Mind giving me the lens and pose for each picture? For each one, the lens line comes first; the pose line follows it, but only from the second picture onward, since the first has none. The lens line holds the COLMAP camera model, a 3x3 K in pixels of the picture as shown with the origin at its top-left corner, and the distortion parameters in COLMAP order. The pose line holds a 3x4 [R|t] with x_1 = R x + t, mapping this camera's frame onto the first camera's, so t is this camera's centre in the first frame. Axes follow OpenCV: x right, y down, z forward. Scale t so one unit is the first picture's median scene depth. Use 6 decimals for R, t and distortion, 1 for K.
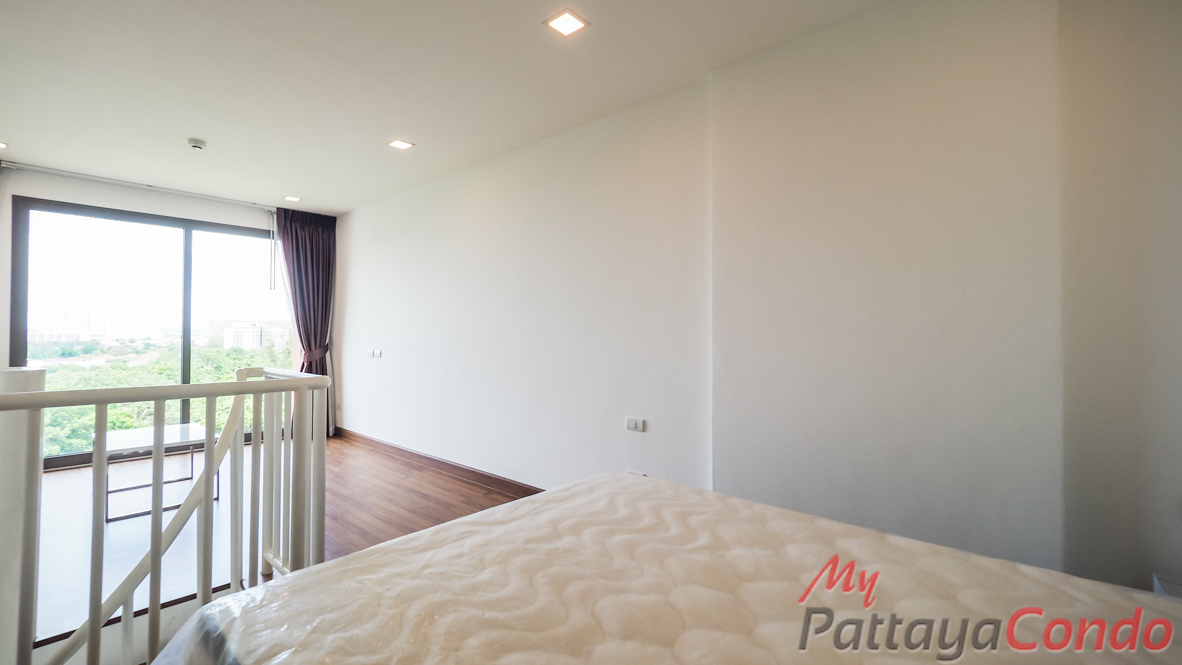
lens RADIAL K [[499.7, 0, 576.0], [0, 499.7, 325.0], [0, 0, 1]] dist [0.002138, 0.000069]
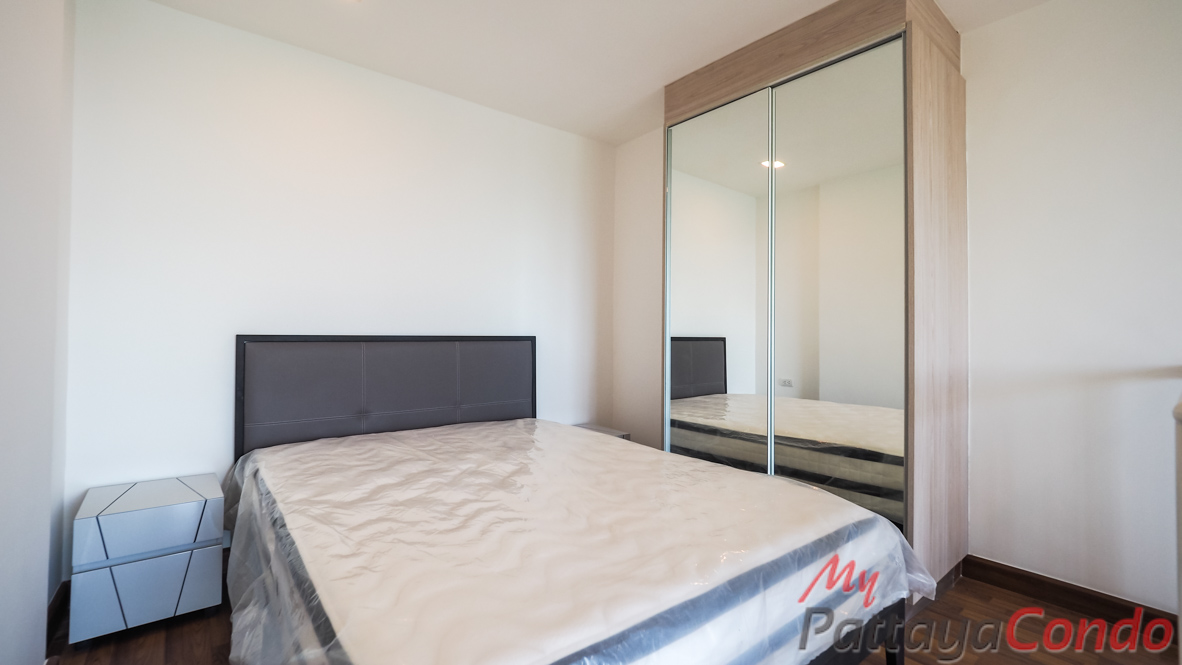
lens RADIAL K [[499.7, 0, 576.0], [0, 499.7, 325.0], [0, 0, 1]] dist [0.002138, 0.000069]
pose [[-0.986130, -0.014479, 0.165344, -0.099316], [-0.019597, 0.999377, -0.029368, 0.067210], [-0.164815, -0.032201, -0.985799, 1.654571]]
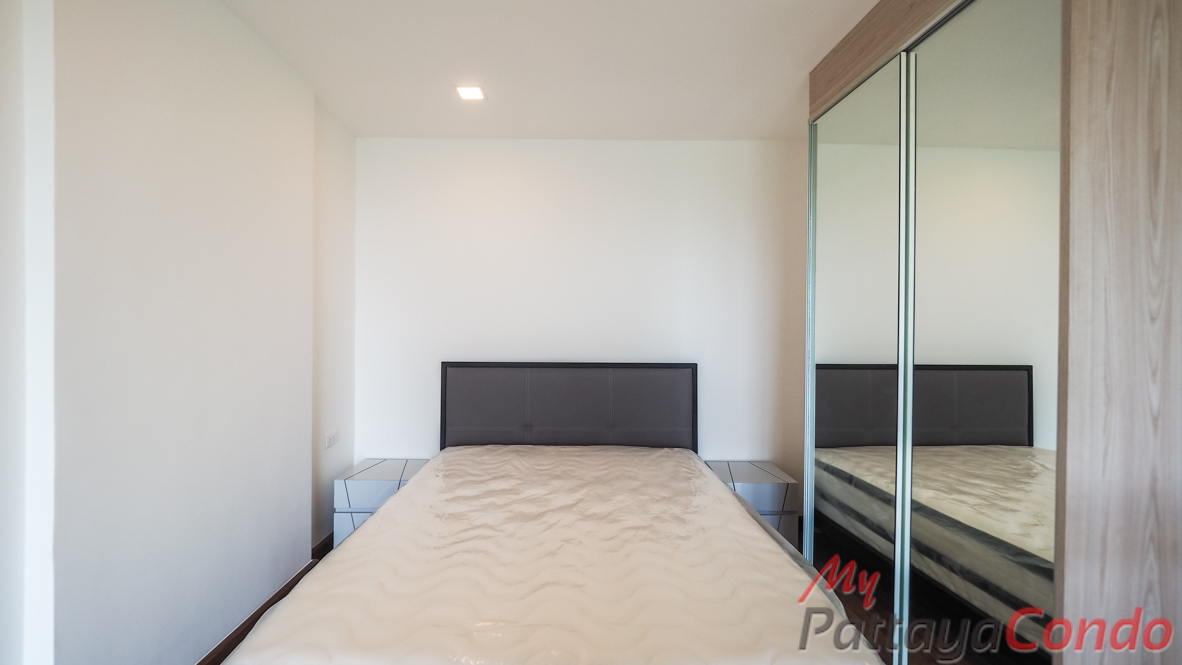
lens RADIAL K [[499.7, 0, 576.0], [0, 499.7, 325.0], [0, 0, 1]] dist [0.002138, 0.000069]
pose [[-0.689362, -0.011790, 0.724321, -0.655378], [-0.023734, 0.999698, -0.006316, -0.062391], [-0.724028, -0.021545, -0.689434, 1.396190]]
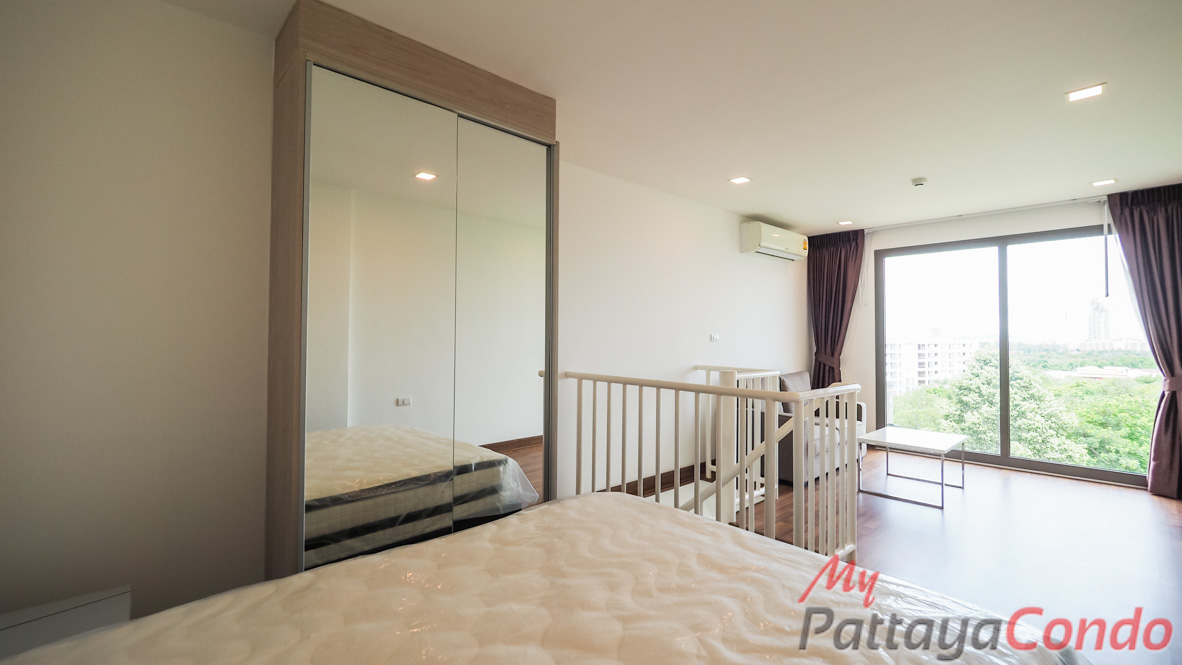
lens RADIAL K [[499.7, 0, 576.0], [0, 499.7, 325.0], [0, 0, 1]] dist [0.002138, 0.000069]
pose [[-0.108267, -0.025904, -0.993784, 0.853205], [0.009918, 0.999583, -0.027136, -0.037752], [0.994072, -0.012794, -0.107965, 0.701107]]
